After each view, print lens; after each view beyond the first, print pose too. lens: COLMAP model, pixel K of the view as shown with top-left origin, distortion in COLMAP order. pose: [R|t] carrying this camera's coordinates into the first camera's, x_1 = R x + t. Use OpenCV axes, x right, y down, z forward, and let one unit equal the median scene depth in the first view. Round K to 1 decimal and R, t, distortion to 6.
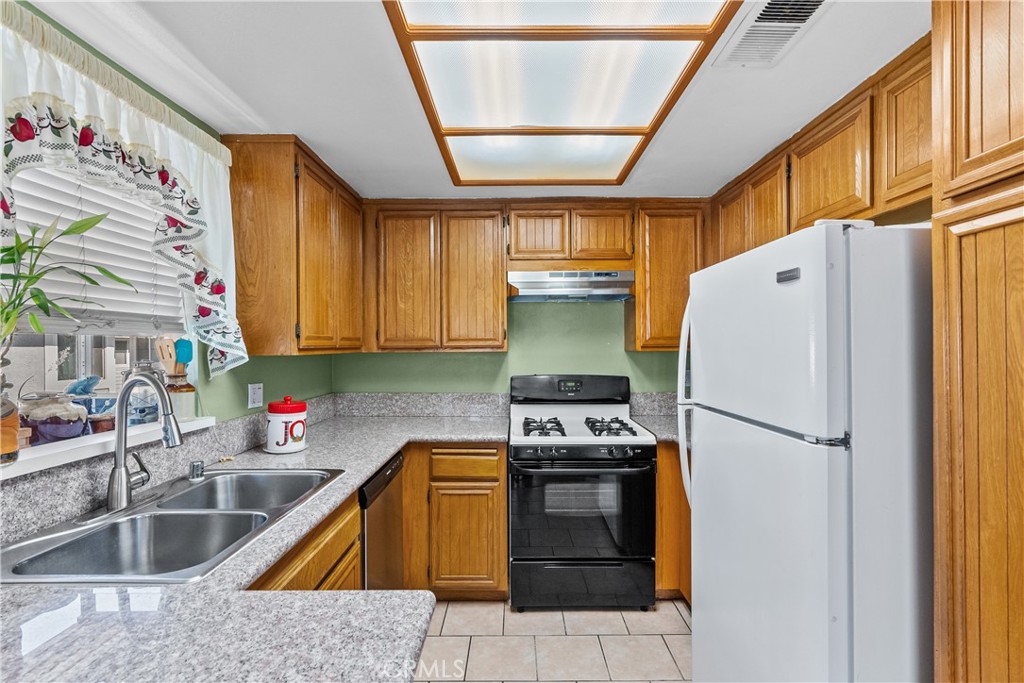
lens RADIAL K [[465.9, 0, 515.9], [0, 465.9, 349.1], [0, 0, 1]] dist [-0.012376, 0.004884]
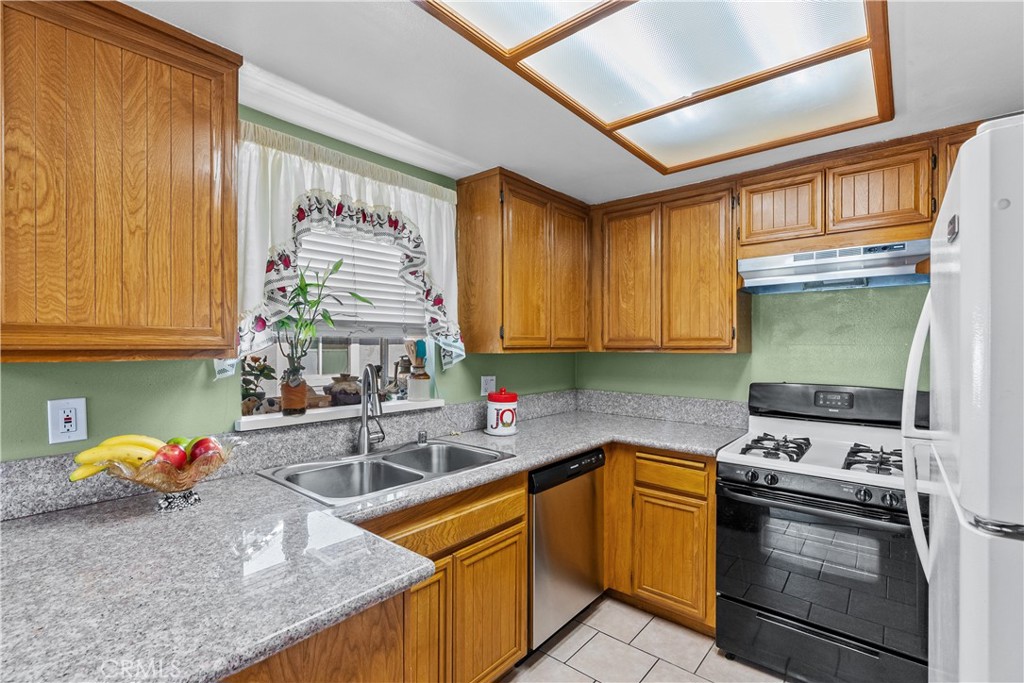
lens RADIAL K [[465.9, 0, 513.3], [0, 465.9, 350.4], [0, 0, 1]] dist [-0.012376, 0.004884]
pose [[0.761307, 0.012564, -0.648270, 0.253760], [-0.009828, 0.999921, 0.007838, -0.003236], [0.648317, 0.000404, 0.761370, 0.094734]]
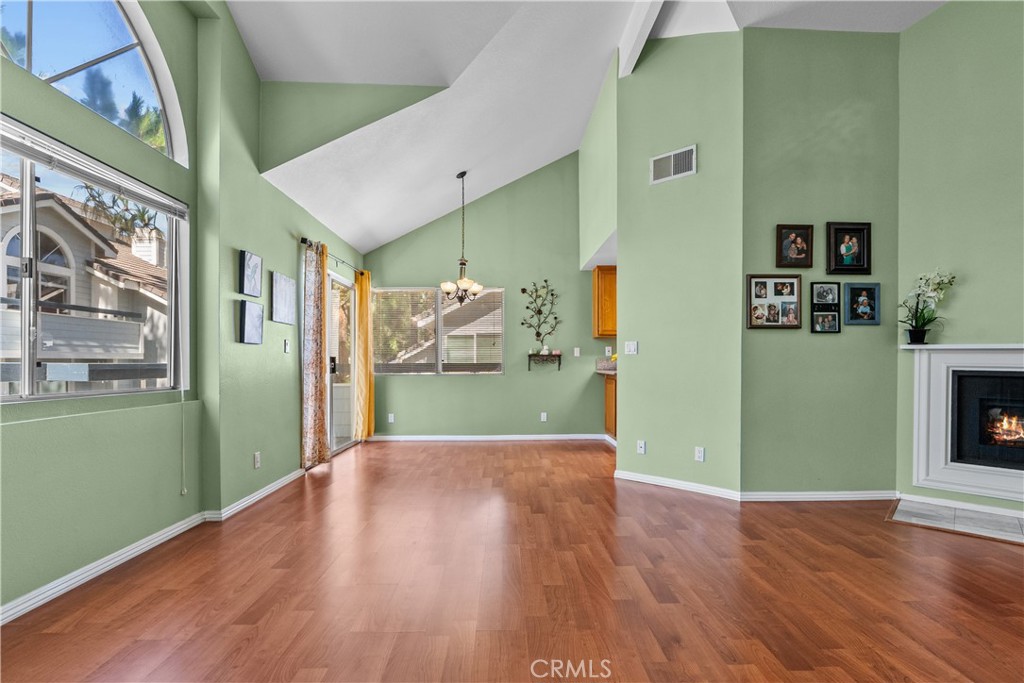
lens RADIAL K [[465.9, 0, 520.2], [0, 465.9, 365.5], [0, 0, 1]] dist [-0.012376, 0.004884]
pose [[0.036341, 0.014470, -0.999235, 2.055819], [-0.009590, 0.999854, 0.014130, 0.135239], [0.999293, 0.009069, 0.036475, -0.404391]]
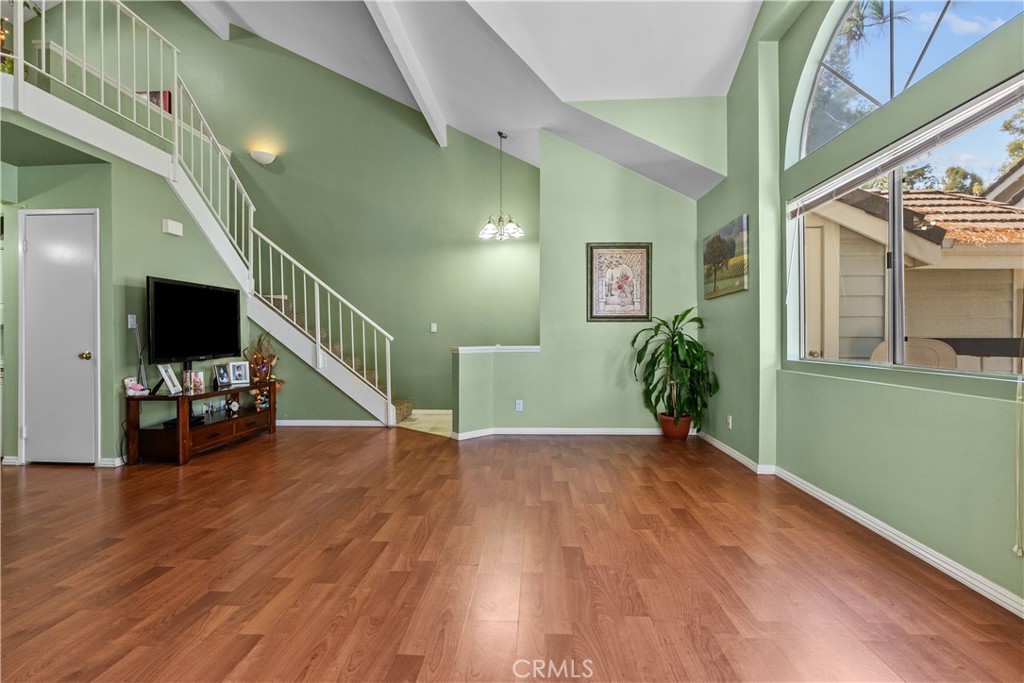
lens RADIAL K [[465.9, 0, 512.9], [0, 465.9, 335.7], [0, 0, 1]] dist [-0.012376, 0.004884]
pose [[0.047416, 0.012257, 0.998800, 0.136877], [0.006527, 0.999900, -0.012580, 0.154034], [-0.998854, 0.007116, 0.047331, -0.470248]]
